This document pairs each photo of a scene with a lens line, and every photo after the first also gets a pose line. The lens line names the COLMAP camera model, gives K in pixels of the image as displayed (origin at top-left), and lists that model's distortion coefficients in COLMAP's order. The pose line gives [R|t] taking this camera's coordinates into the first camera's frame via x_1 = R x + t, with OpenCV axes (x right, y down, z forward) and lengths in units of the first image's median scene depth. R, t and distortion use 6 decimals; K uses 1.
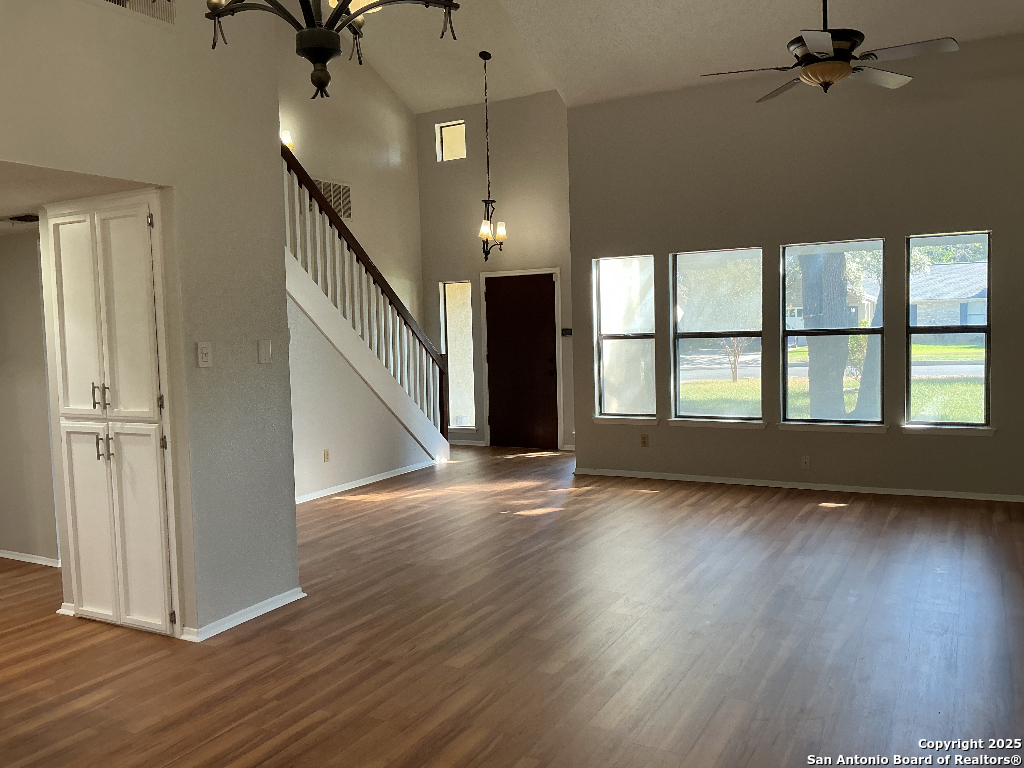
lens RADIAL K [[842.6, 0, 512.4], [0, 842.6, 386.9], [0, 0, 1]] dist [0.099290, -0.174997]
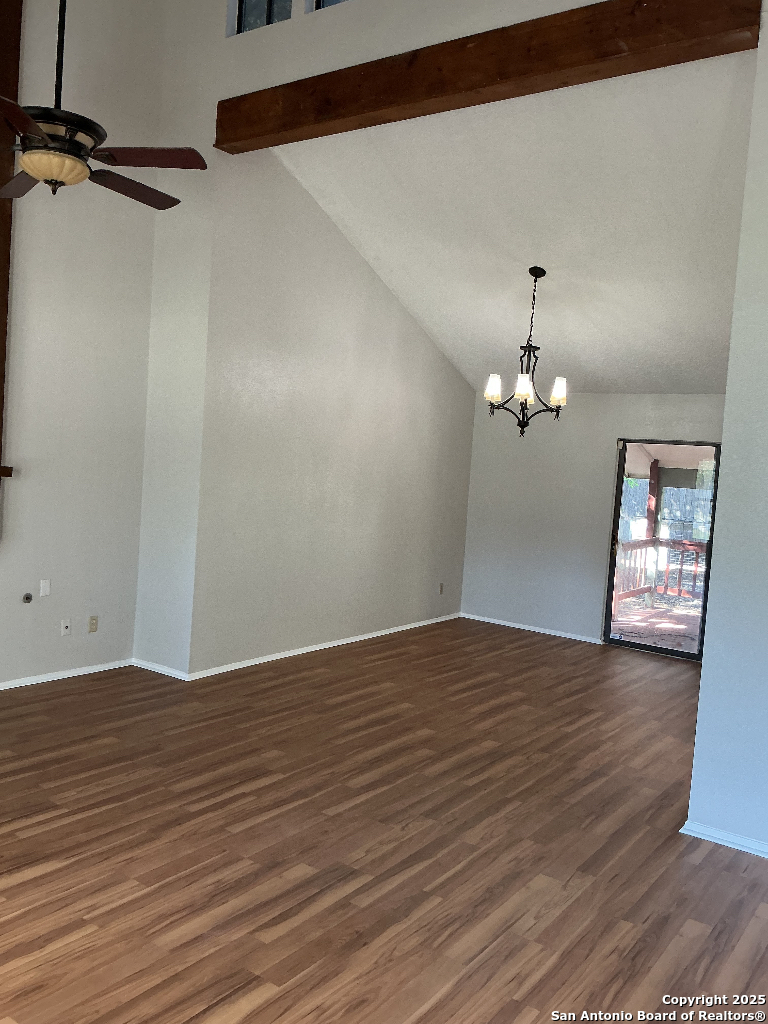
lens RADIAL K [[841.0, 0, 379.4], [0, 841.0, 507.2], [0, 0, 1]] dist [0.132158, -0.244918]
pose [[-0.990676, -0.047802, 0.127578, -0.037885], [-0.031547, 0.991463, 0.126518, -0.206427], [-0.132537, 0.121314, -0.983726, 2.093912]]
